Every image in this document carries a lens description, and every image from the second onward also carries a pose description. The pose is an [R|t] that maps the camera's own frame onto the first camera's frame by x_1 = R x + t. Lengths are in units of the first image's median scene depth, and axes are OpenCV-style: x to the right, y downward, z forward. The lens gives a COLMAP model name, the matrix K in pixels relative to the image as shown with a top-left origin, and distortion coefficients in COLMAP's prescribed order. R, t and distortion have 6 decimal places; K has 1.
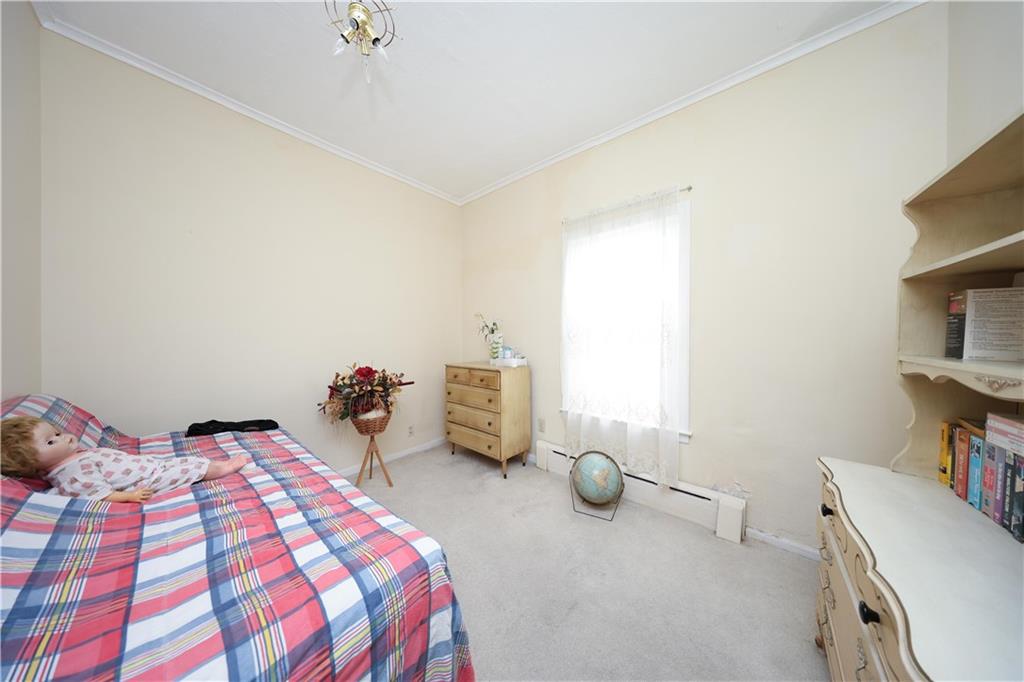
lens RADIAL K [[296.4, 0, 508.4], [0, 296.4, 341.9], [0, 0, 1]] dist [-0.000946, -0.000143]
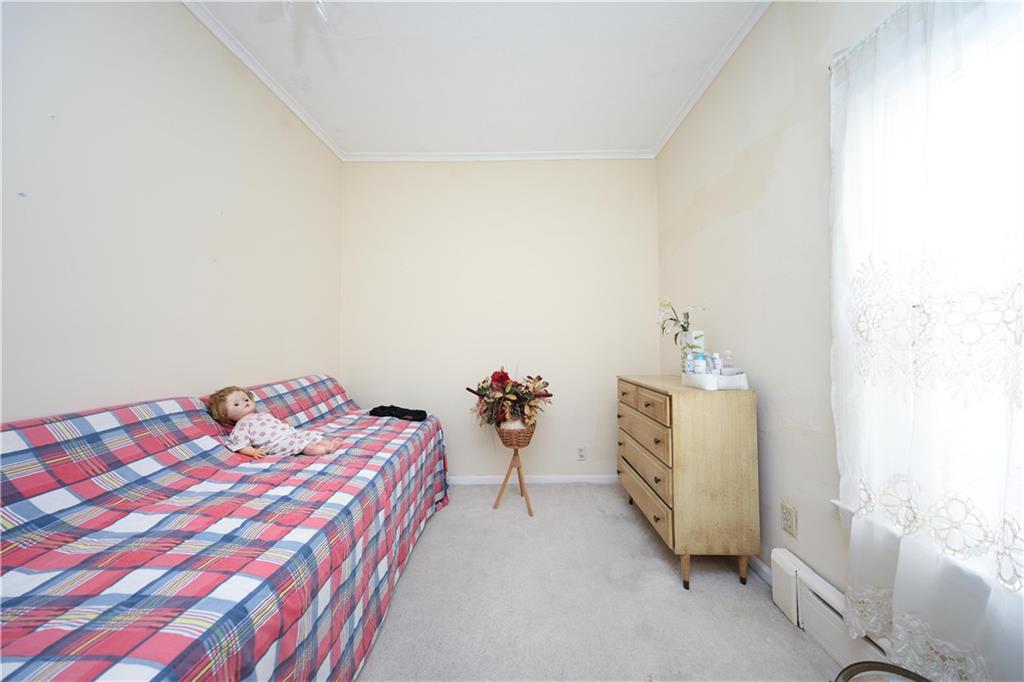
lens RADIAL K [[296.4, 0, 508.4], [0, 296.4, 341.9], [0, 0, 1]] dist [-0.000946, -0.000143]
pose [[0.651328, -0.013744, -0.758671, 0.202775], [-0.007353, 0.999675, -0.024423, 0.013213], [0.758760, 0.021486, 0.651015, 0.377815]]
